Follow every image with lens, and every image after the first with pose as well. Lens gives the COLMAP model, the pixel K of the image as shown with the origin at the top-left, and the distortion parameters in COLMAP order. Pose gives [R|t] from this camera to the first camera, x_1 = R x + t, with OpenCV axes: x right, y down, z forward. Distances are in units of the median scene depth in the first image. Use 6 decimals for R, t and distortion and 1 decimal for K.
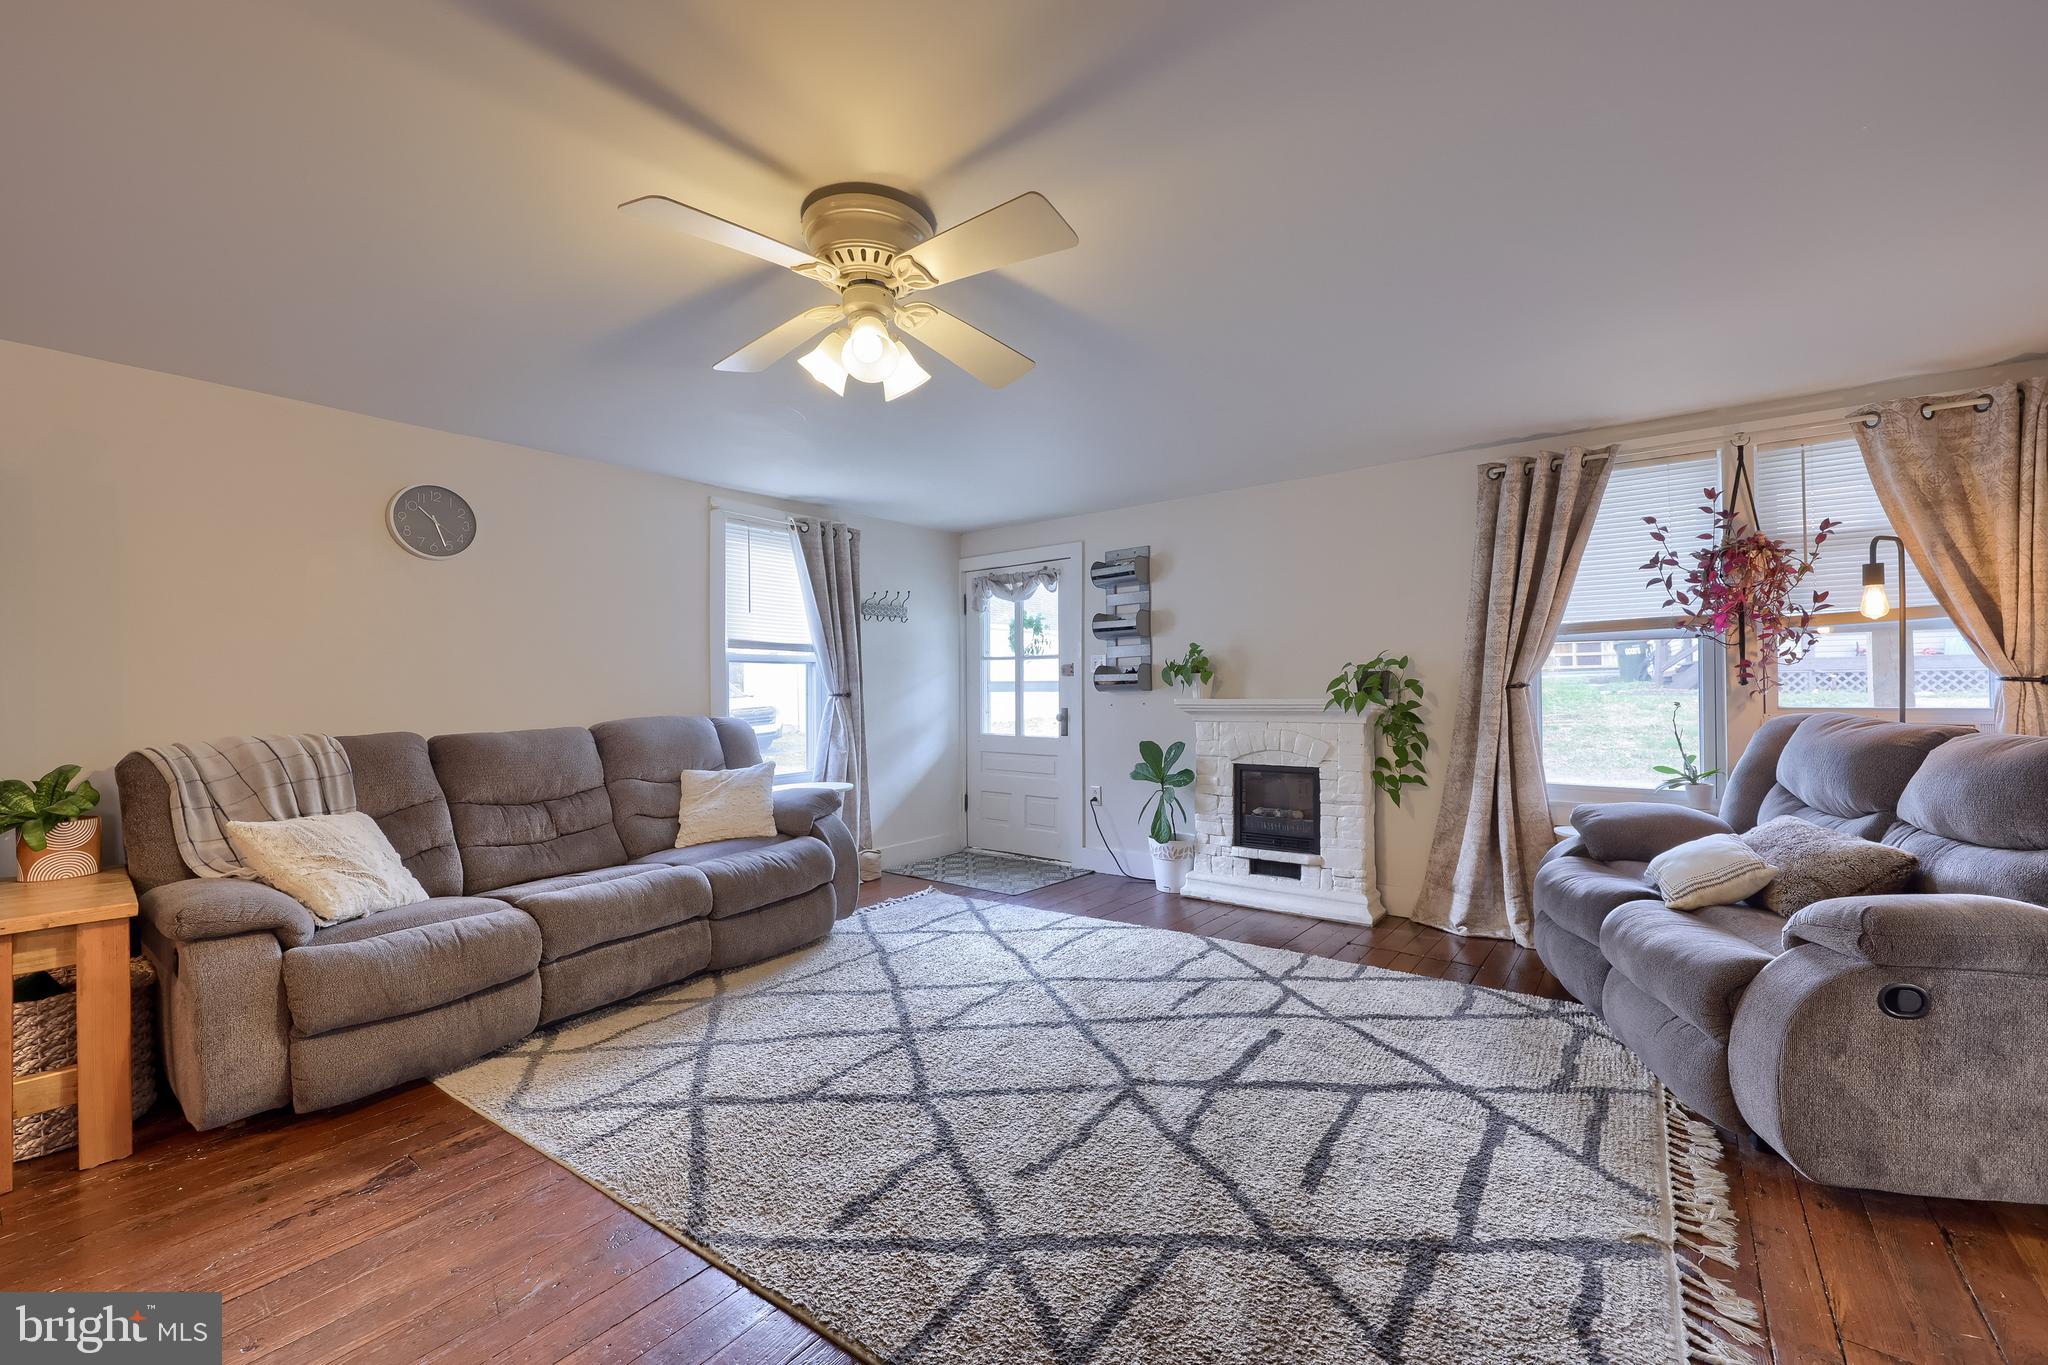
lens RADIAL K [[820.6, 0, 1024.1], [0, 820.6, 692.5], [0, 0, 1]] dist [-0.003740, -0.000430]
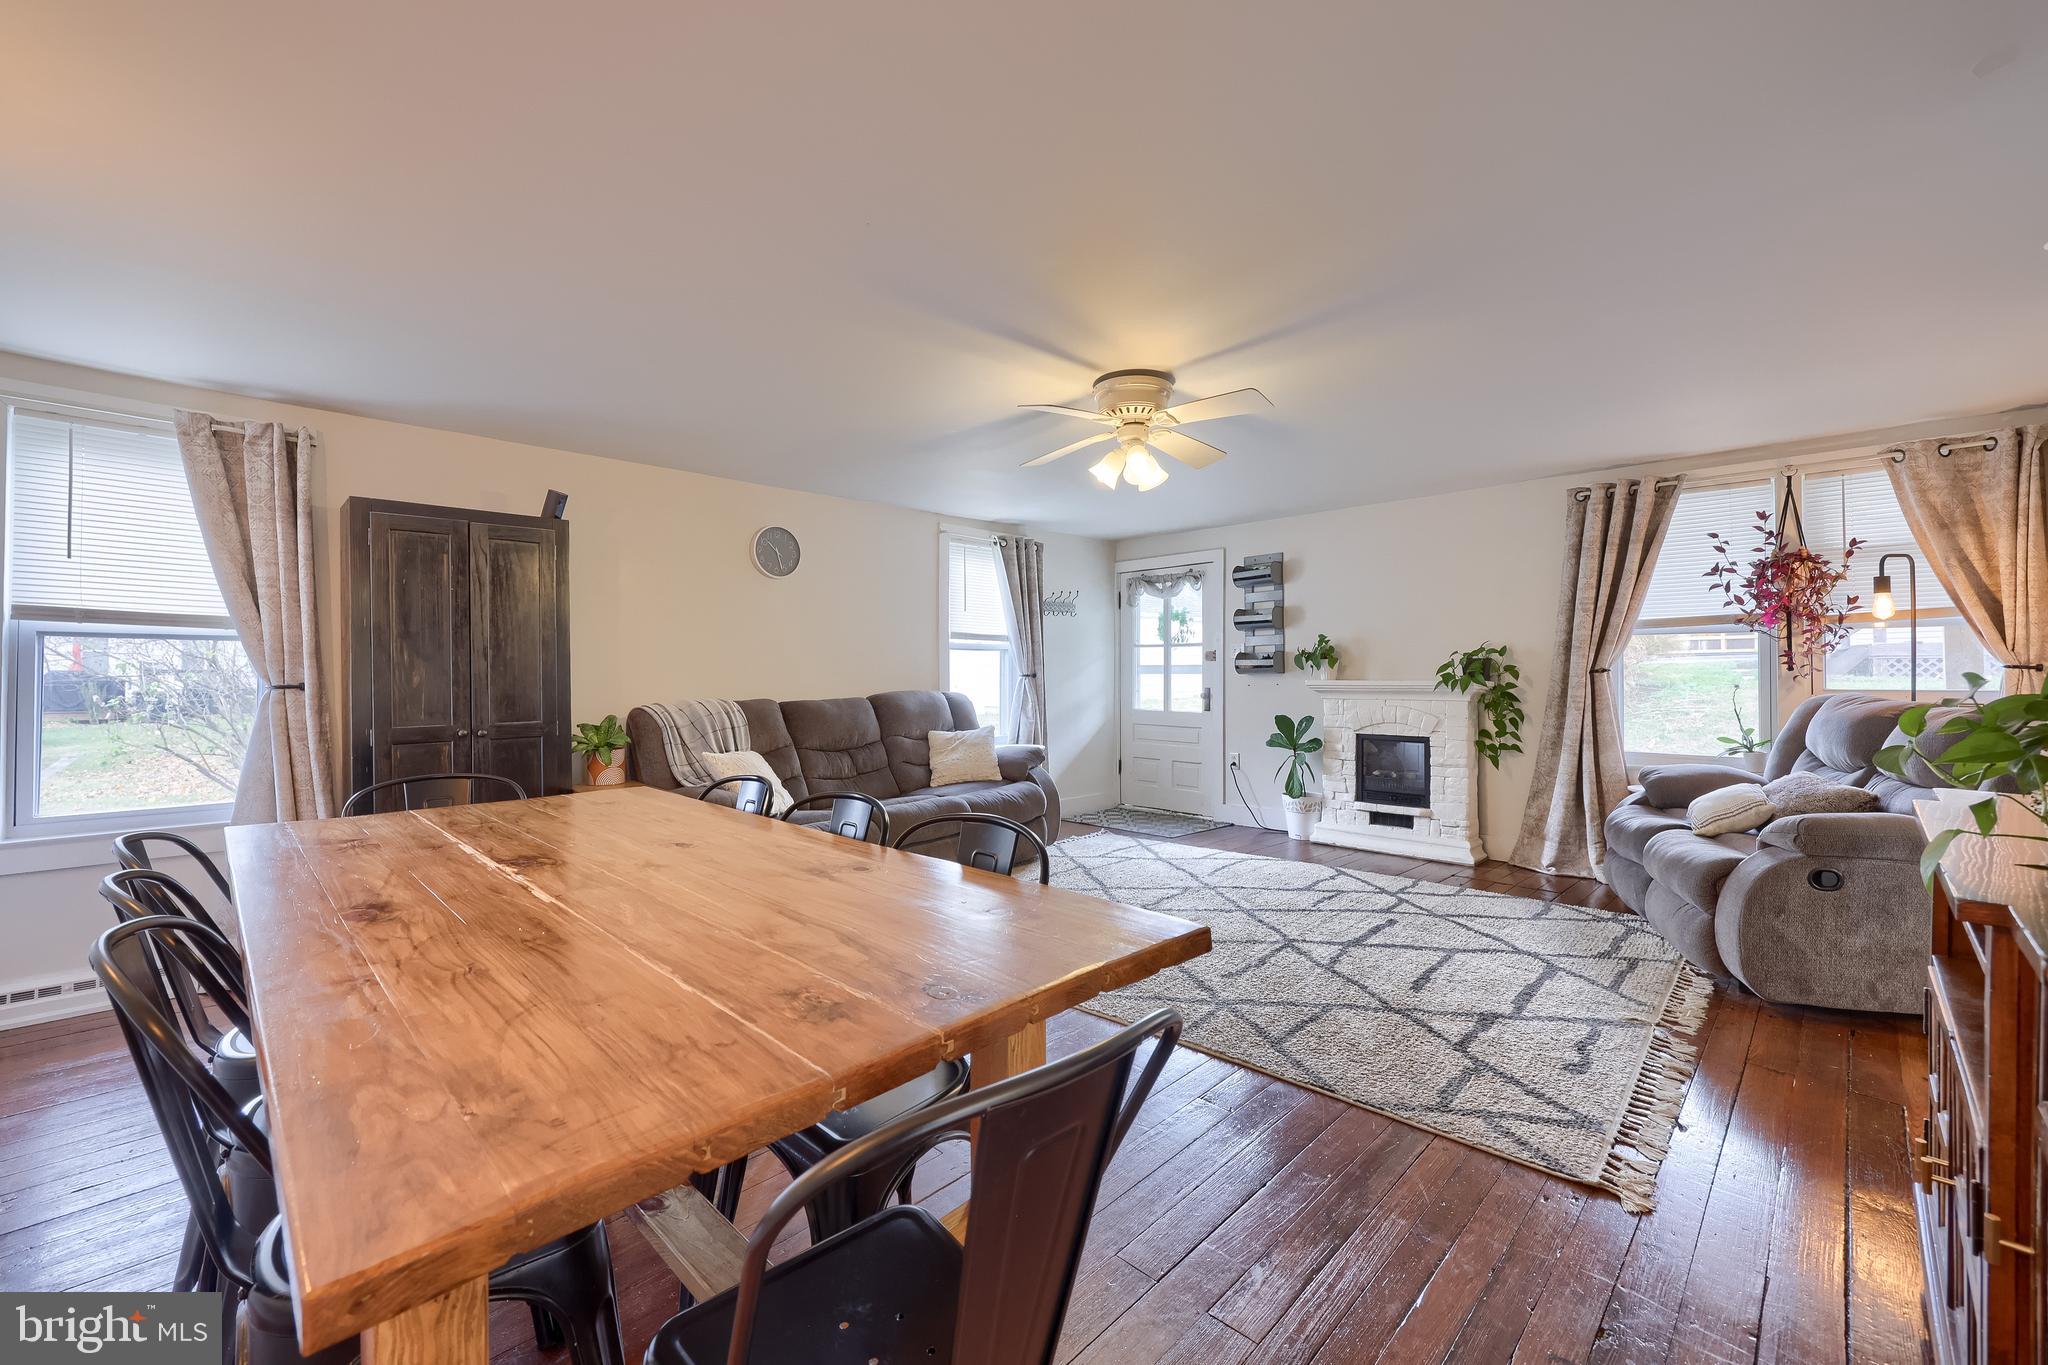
lens RADIAL K [[820.6, 0, 1027.8], [0, 820.6, 670.6], [0, 0, 1]] dist [-0.003740, -0.000430]
pose [[0.992845, 0.004748, -0.119317, -0.116520], [-0.005407, 0.999972, -0.005205, 0.003124], [0.119289, 0.005813, 0.992843, -0.371912]]
